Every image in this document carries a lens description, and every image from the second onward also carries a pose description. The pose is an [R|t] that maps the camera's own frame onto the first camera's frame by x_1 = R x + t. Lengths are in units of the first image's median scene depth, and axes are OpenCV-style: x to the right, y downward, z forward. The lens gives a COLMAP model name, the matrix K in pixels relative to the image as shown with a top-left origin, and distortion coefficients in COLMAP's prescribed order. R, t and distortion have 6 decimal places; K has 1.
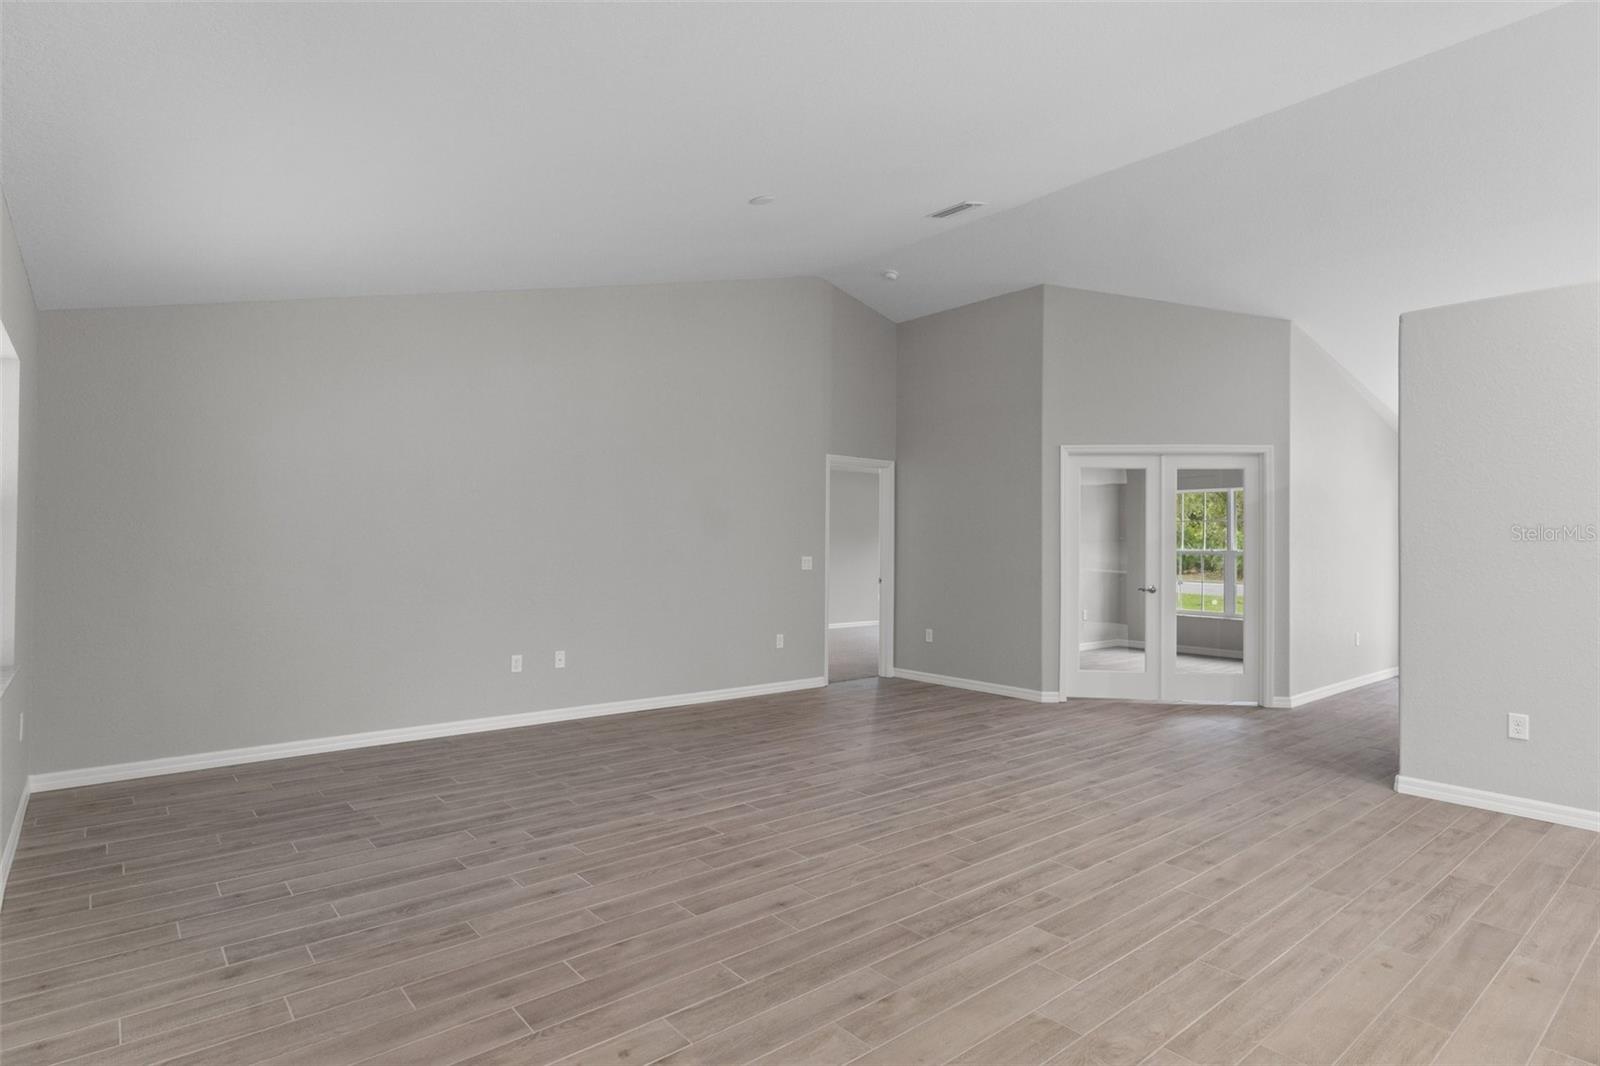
lens RADIAL K [[840.7, 0, 796.5], [0, 840.7, 529.7], [0, 0, 1]] dist [0.009907, -0.002249]
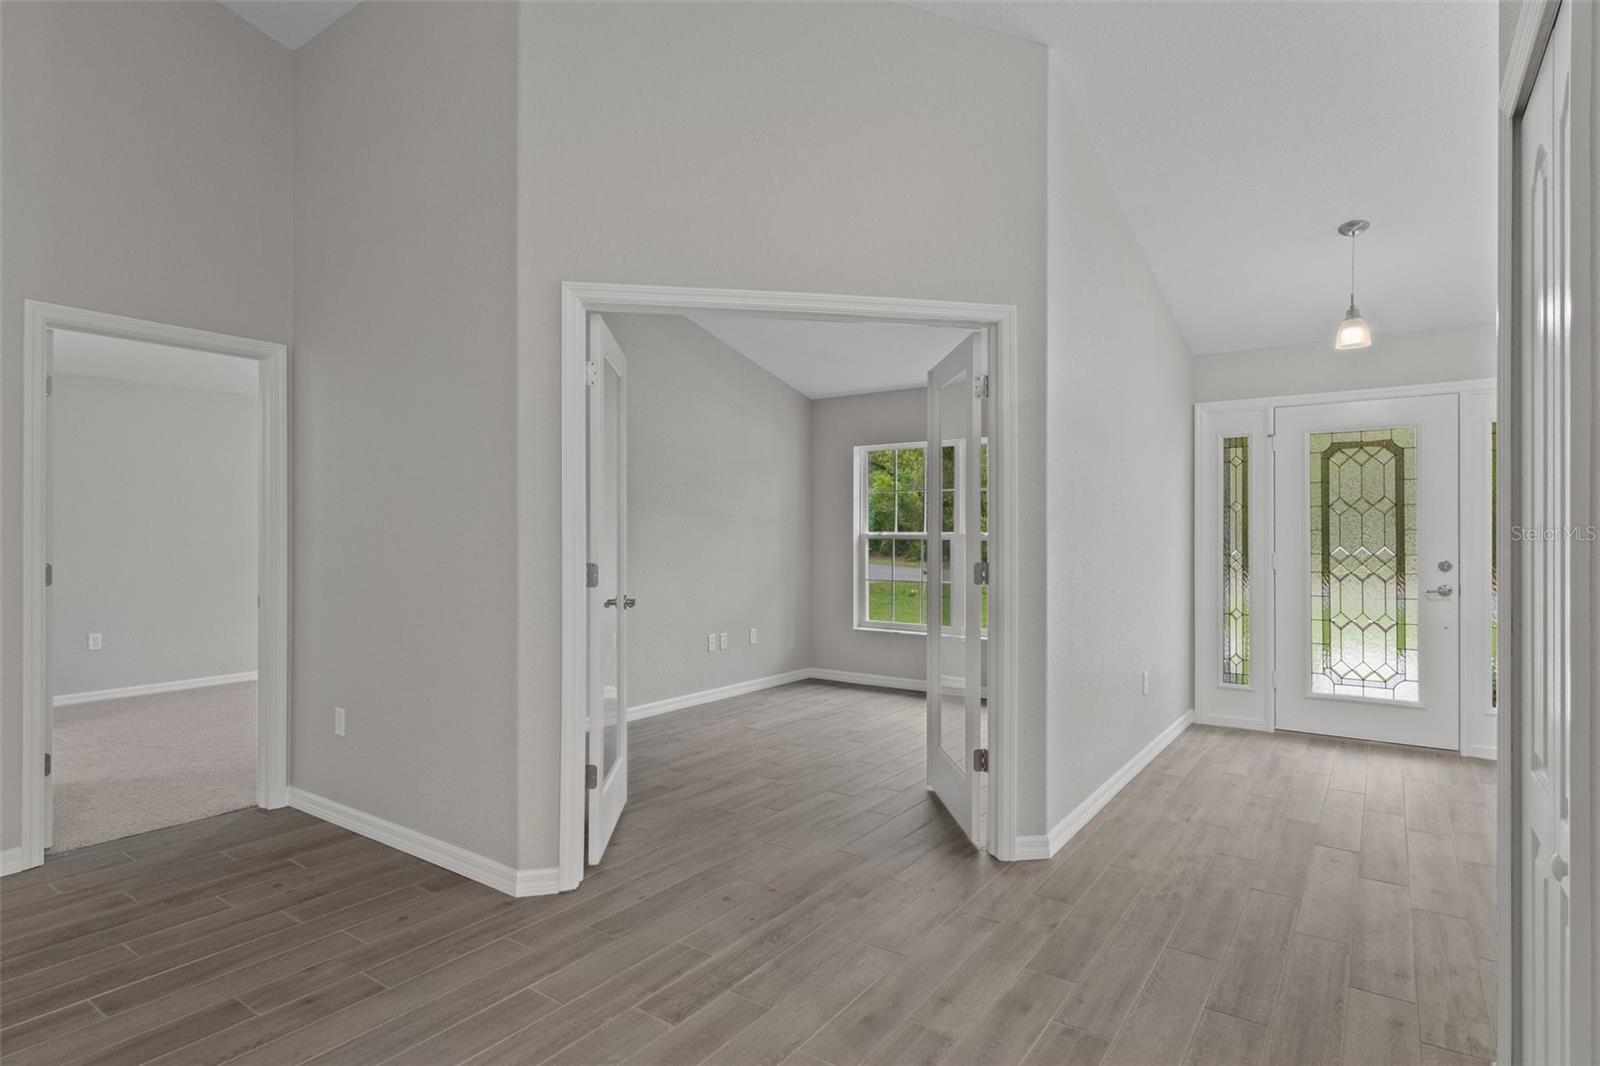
lens RADIAL K [[840.7, 0, 794.0], [0, 840.7, 527.2], [0, 0, 1]] dist [0.009907, -0.002249]
pose [[0.968134, -0.004602, 0.250390, 0.504017], [0.002377, 0.999955, 0.009187, 0.029423], [-0.250421, -0.008299, 0.968101, 0.885673]]
